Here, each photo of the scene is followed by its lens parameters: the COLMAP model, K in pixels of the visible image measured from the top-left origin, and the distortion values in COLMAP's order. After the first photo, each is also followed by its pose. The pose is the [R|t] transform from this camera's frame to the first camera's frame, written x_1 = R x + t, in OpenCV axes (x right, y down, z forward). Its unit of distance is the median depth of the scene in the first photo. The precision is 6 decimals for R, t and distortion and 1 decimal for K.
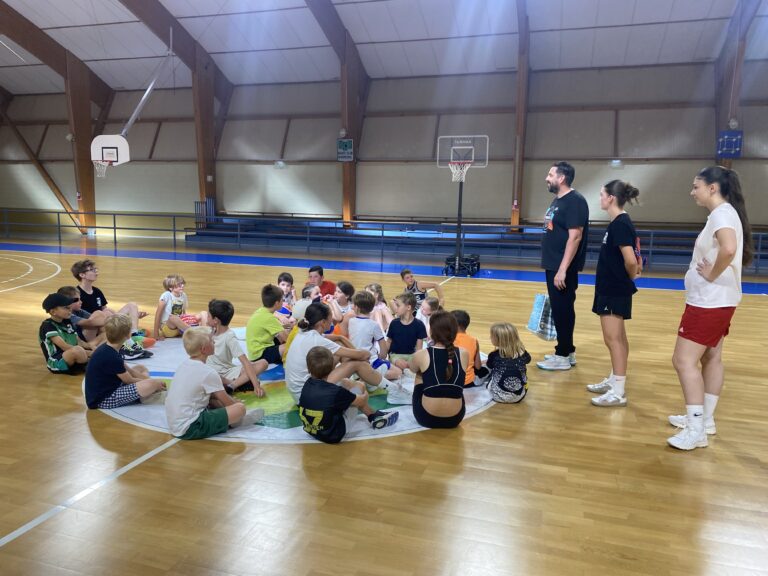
lens RADIAL K [[569.3, 0, 376.3], [0, 569.3, 285.7], [0, 0, 1]] dist [0.011717, -0.004242]
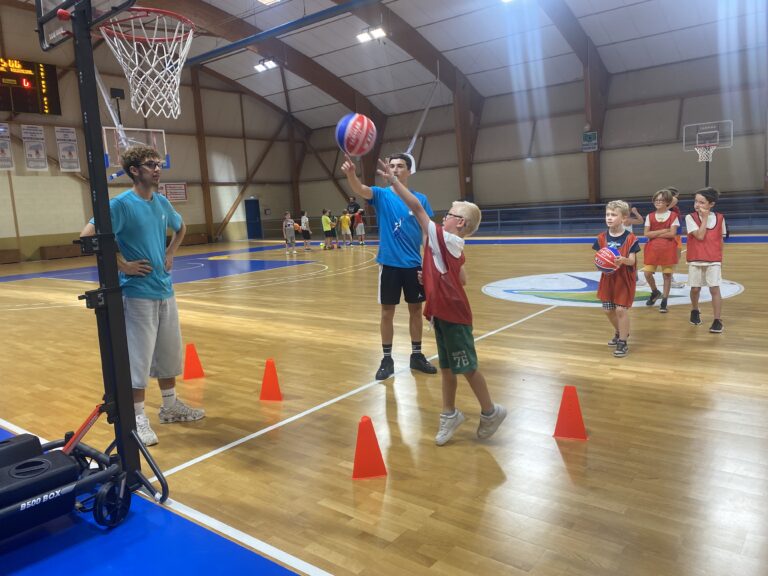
lens RADIAL K [[579.8, 0, 380.8], [0, 579.8, 283.8], [0, 0, 1]] dist [0.004125, -0.006999]
pose [[0.930871, -0.030190, -0.364097, -0.031443], [0.030864, 0.999516, -0.003969, 0.034717], [0.364041, -0.007543, 0.931352, -0.227755]]
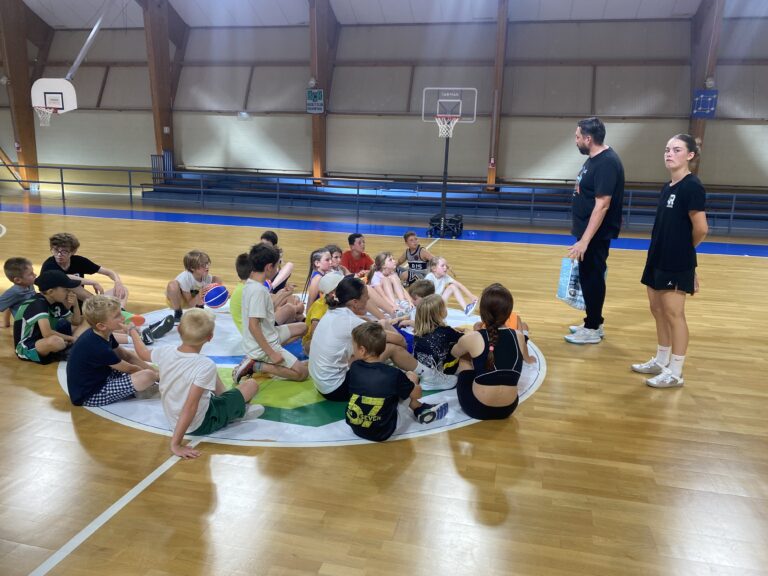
lens RADIAL K [[572.4, 0, 387.6], [0, 572.4, 286.3], [0, 0, 1]] dist [0.004968, 0.002921]
pose [[0.995928, -0.007430, 0.089847, -0.023213], [0.000779, 0.997270, 0.073836, -0.003759], [-0.090150, -0.073466, 0.993215, 0.027794]]
